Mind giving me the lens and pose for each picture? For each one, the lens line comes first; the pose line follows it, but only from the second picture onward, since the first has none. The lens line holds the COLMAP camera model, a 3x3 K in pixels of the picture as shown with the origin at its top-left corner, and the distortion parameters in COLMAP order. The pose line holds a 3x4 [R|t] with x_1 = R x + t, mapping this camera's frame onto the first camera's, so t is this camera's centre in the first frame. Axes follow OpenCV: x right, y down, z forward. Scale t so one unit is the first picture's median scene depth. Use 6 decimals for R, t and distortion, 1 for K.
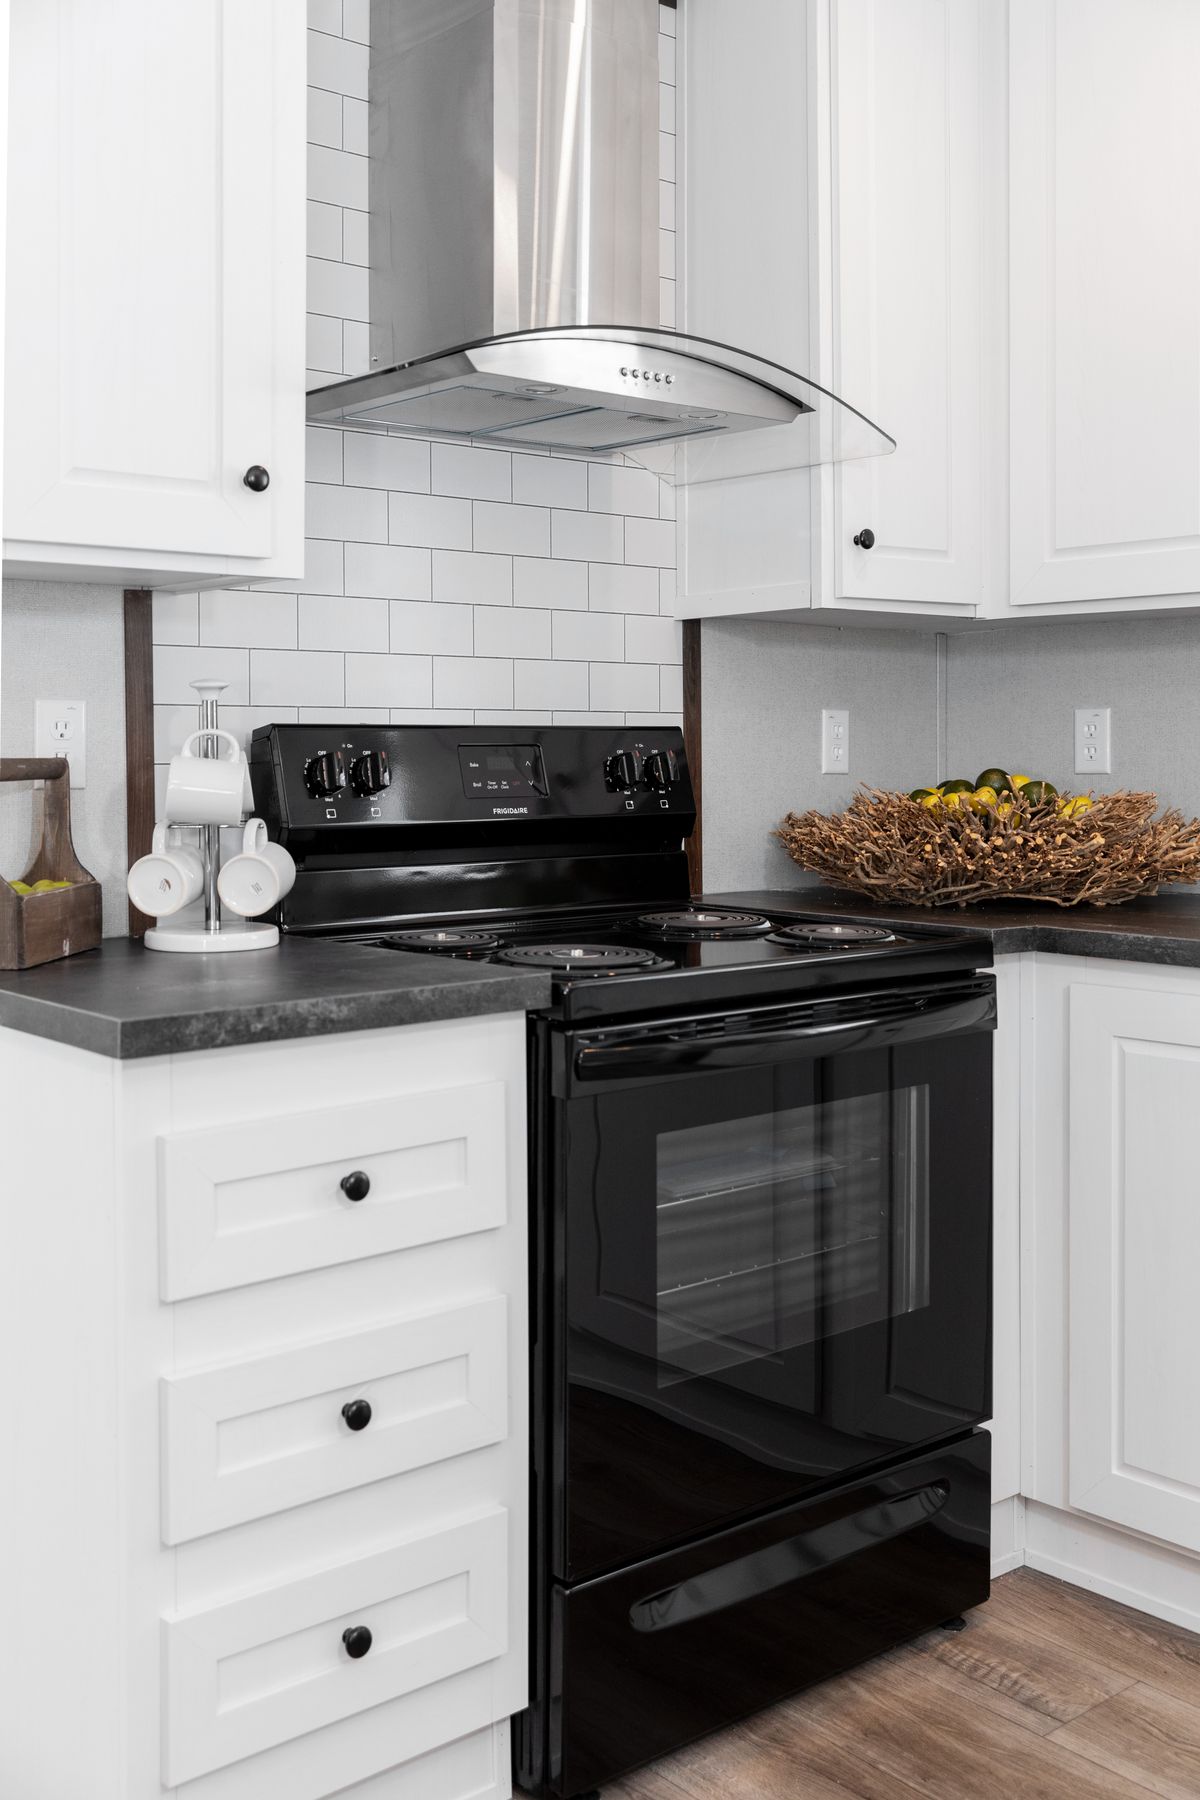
lens RADIAL K [[1838.0, 0, 529.3], [0, 1838.0, 760.6], [0, 0, 1]] dist [0.026161, 0.000000]
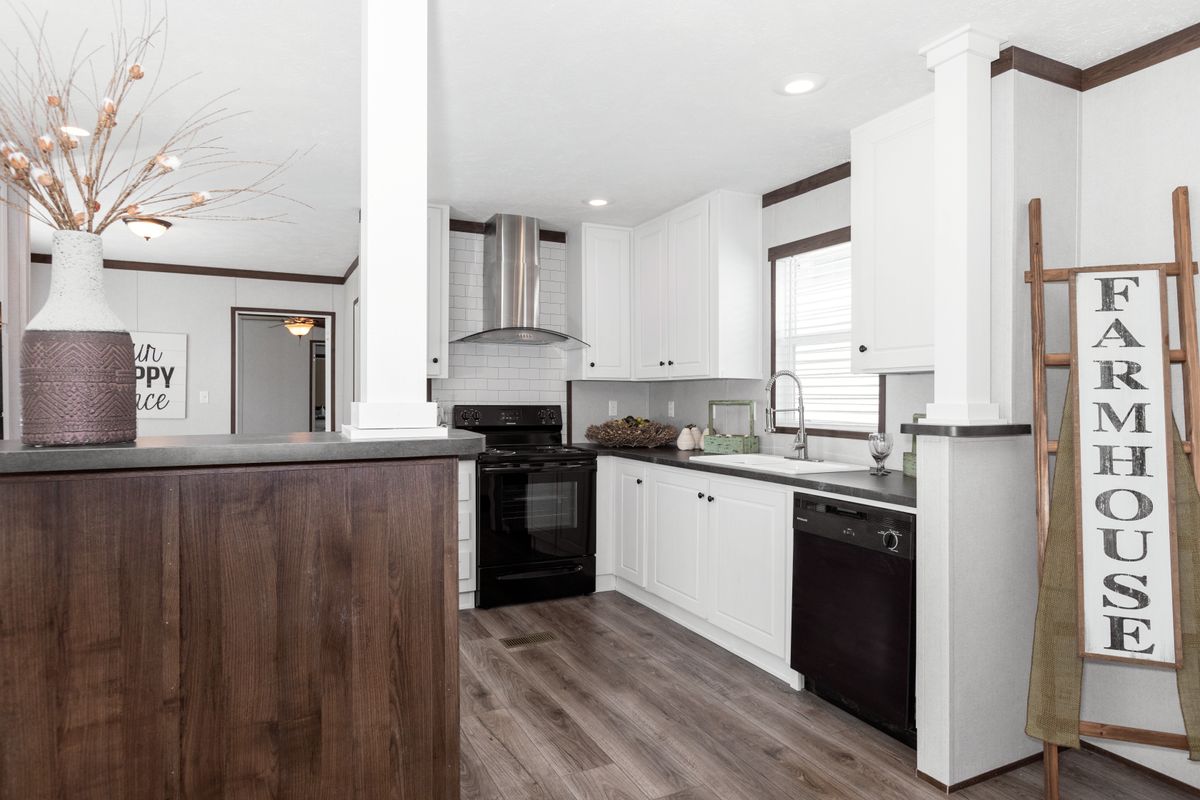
lens RADIAL K [[687.4, 0, 608.1], [0, 687.4, 403.0], [0, 0, 1]] dist [-0.000350, -0.001273]
pose [[0.974562, 0.011077, -0.223842, 0.668388], [-0.011130, 0.999938, 0.001024, -0.031814], [0.223839, 0.001493, 0.974625, -0.707803]]
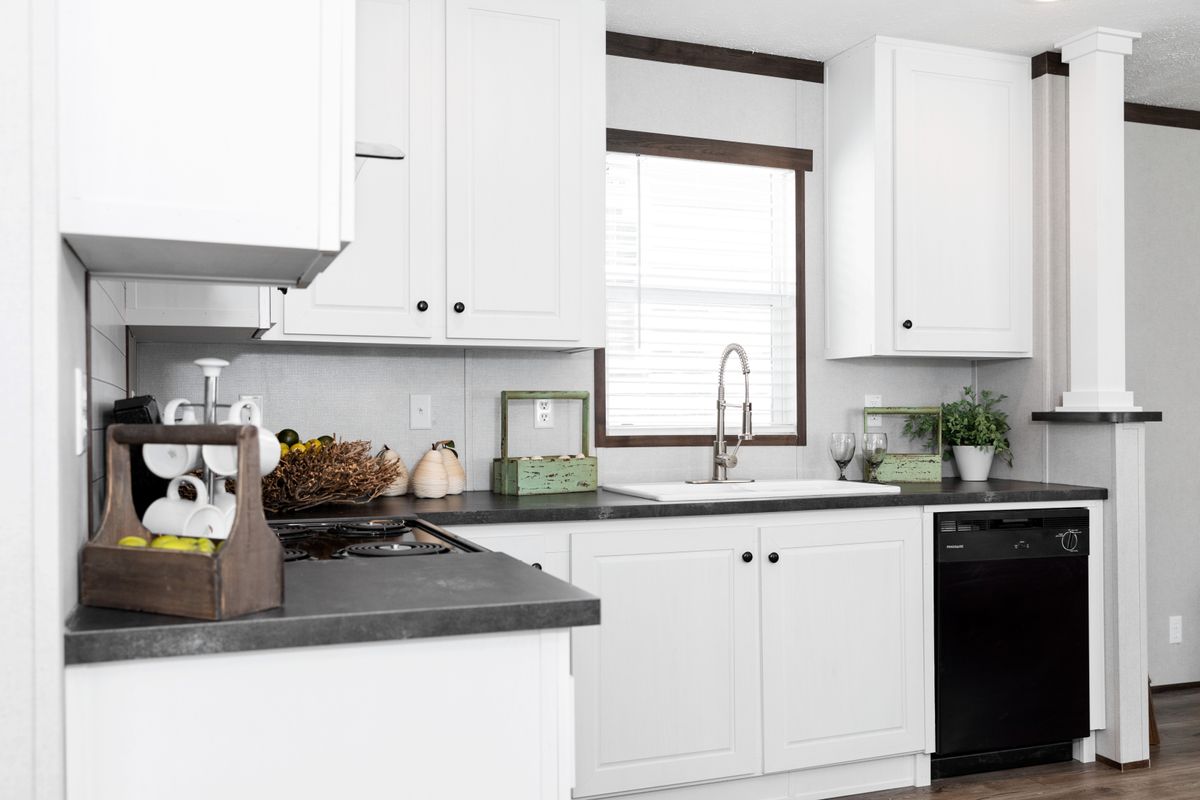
lens RADIAL K [[1086.8, 0, 605.6], [0, 1086.8, 412.2], [0, 0, 1]] dist [0.021508, 0.007168]
pose [[0.312104, 0.004203, 0.950039, -0.720845], [0.007392, 0.999949, -0.006853, -0.002529], [-0.950019, 0.009162, 0.312057, 0.481485]]
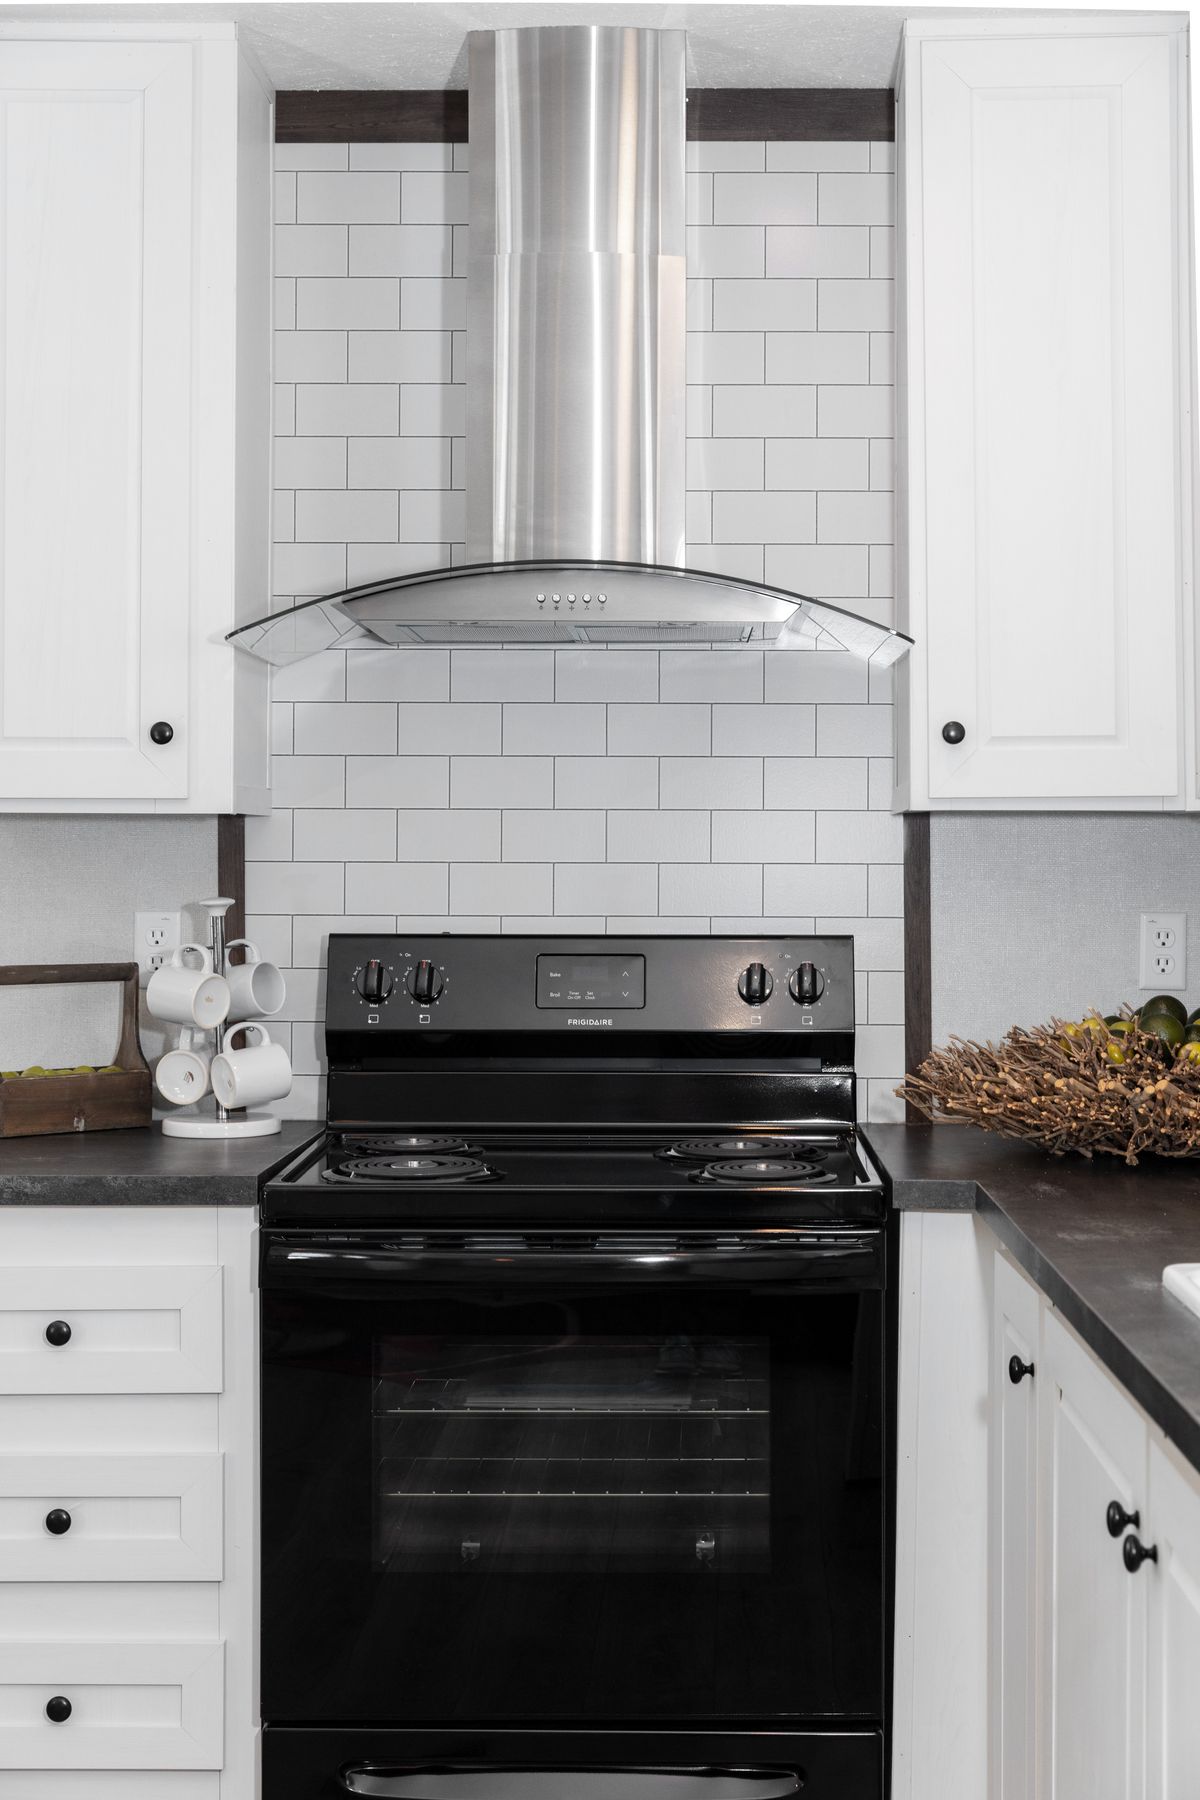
lens RADIAL K [[2662.0, 0, 699.2], [0, 2662.0, 772.0], [0, 0, 1]] dist [-0.026838, 0.000000]
pose [[0.775087, -0.013476, -0.631710, 1.003770], [-0.010350, 0.999368, -0.034018, -0.063139], [0.631769, 0.032906, 0.774458, -0.079559]]
